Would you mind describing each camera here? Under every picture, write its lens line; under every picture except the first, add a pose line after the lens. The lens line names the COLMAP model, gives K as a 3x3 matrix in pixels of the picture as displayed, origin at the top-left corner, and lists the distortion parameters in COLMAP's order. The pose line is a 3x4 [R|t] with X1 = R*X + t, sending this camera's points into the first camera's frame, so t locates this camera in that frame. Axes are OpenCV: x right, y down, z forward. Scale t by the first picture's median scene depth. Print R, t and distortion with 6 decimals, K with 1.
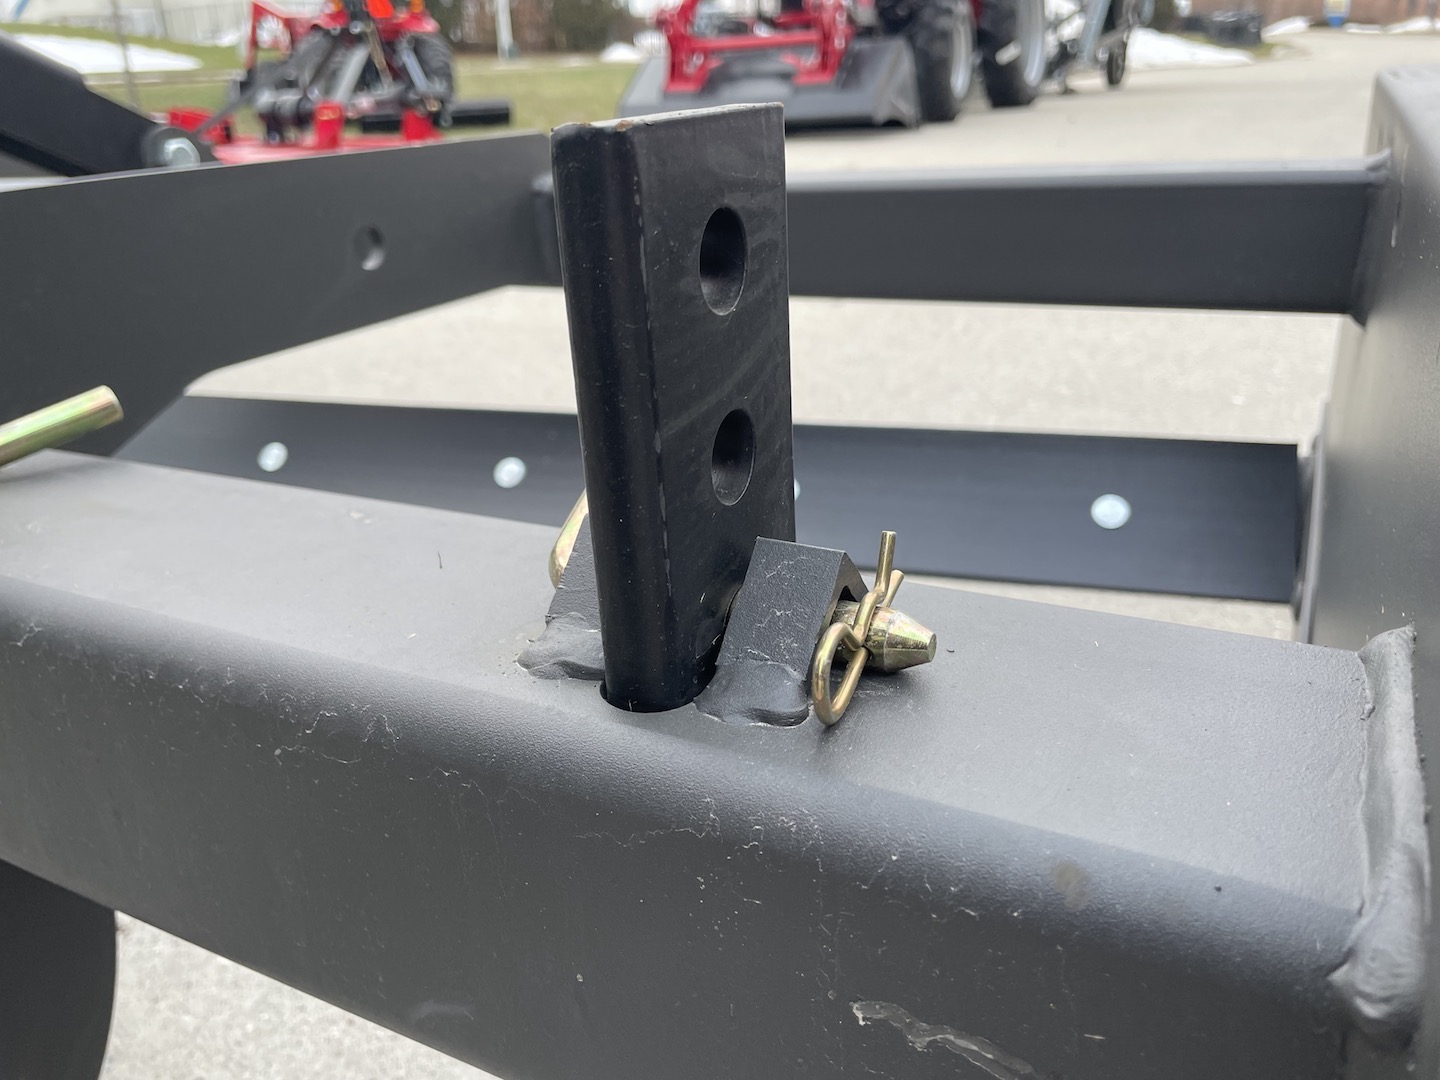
lens RADIAL K [[1088.3, 0, 747.8], [0, 1088.3, 535.8], [0, 0, 1]] dist [0.093262, -0.125900]
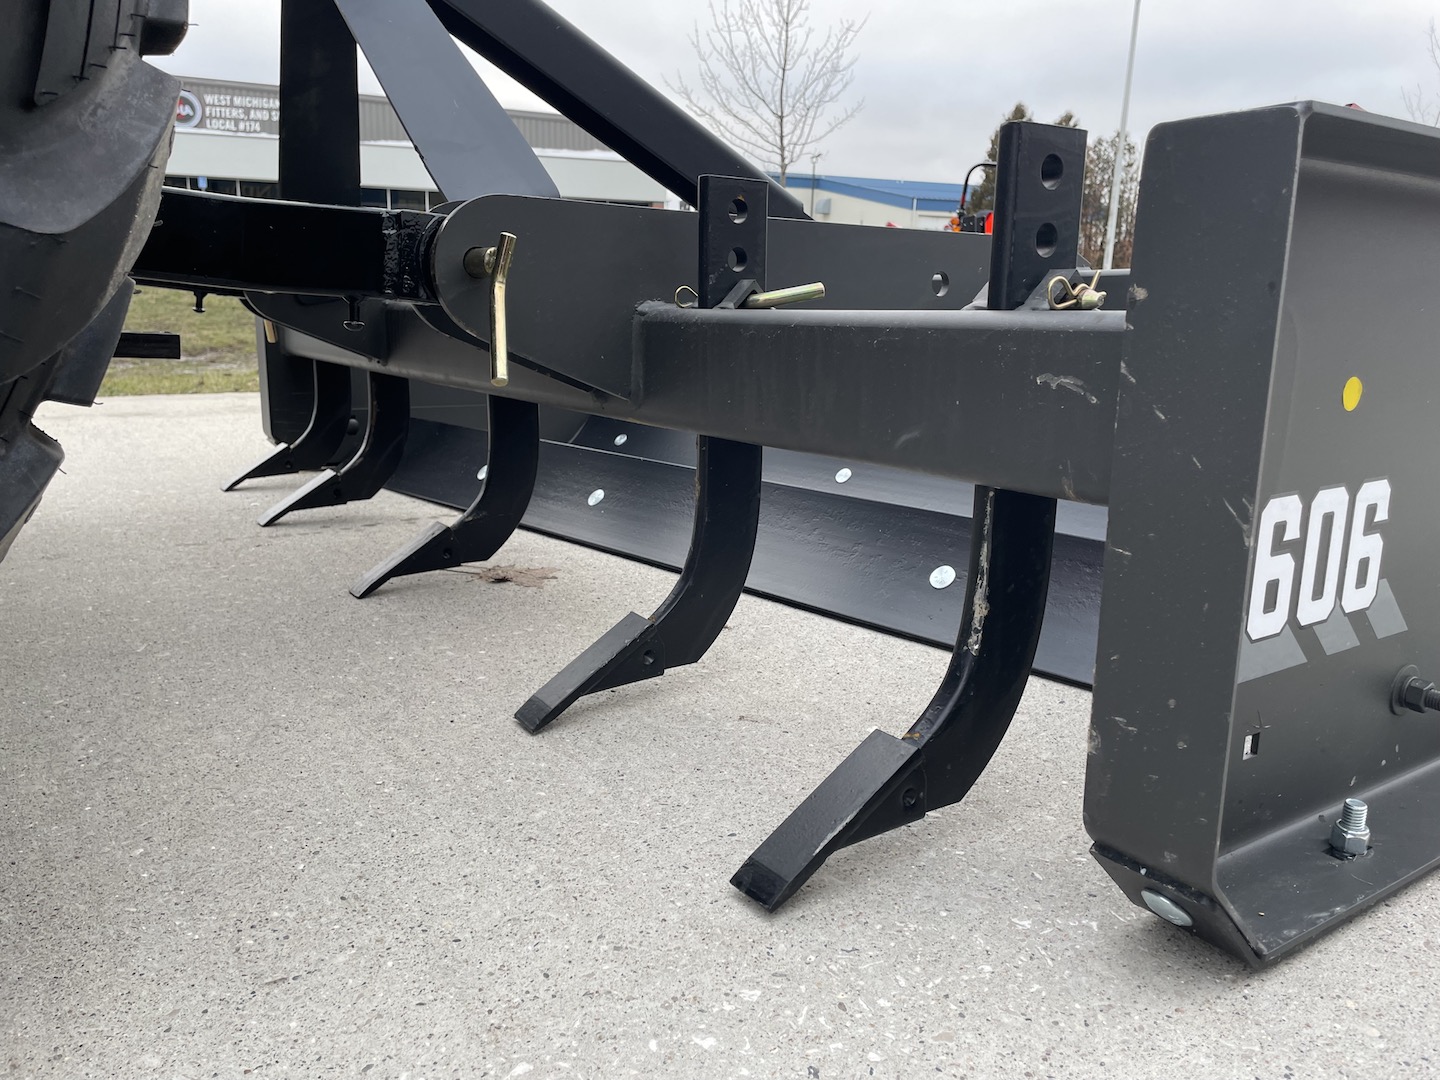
lens RADIAL K [[1088.3, 0, 747.8], [0, 1088.3, 535.8], [0, 0, 1]] dist [0.093262, -0.125900]
pose [[0.876899, 0.162739, -0.452288, 0.890927], [-0.236709, 0.965143, -0.111662, 1.445070], [0.418351, 0.204977, 0.884854, -2.147808]]
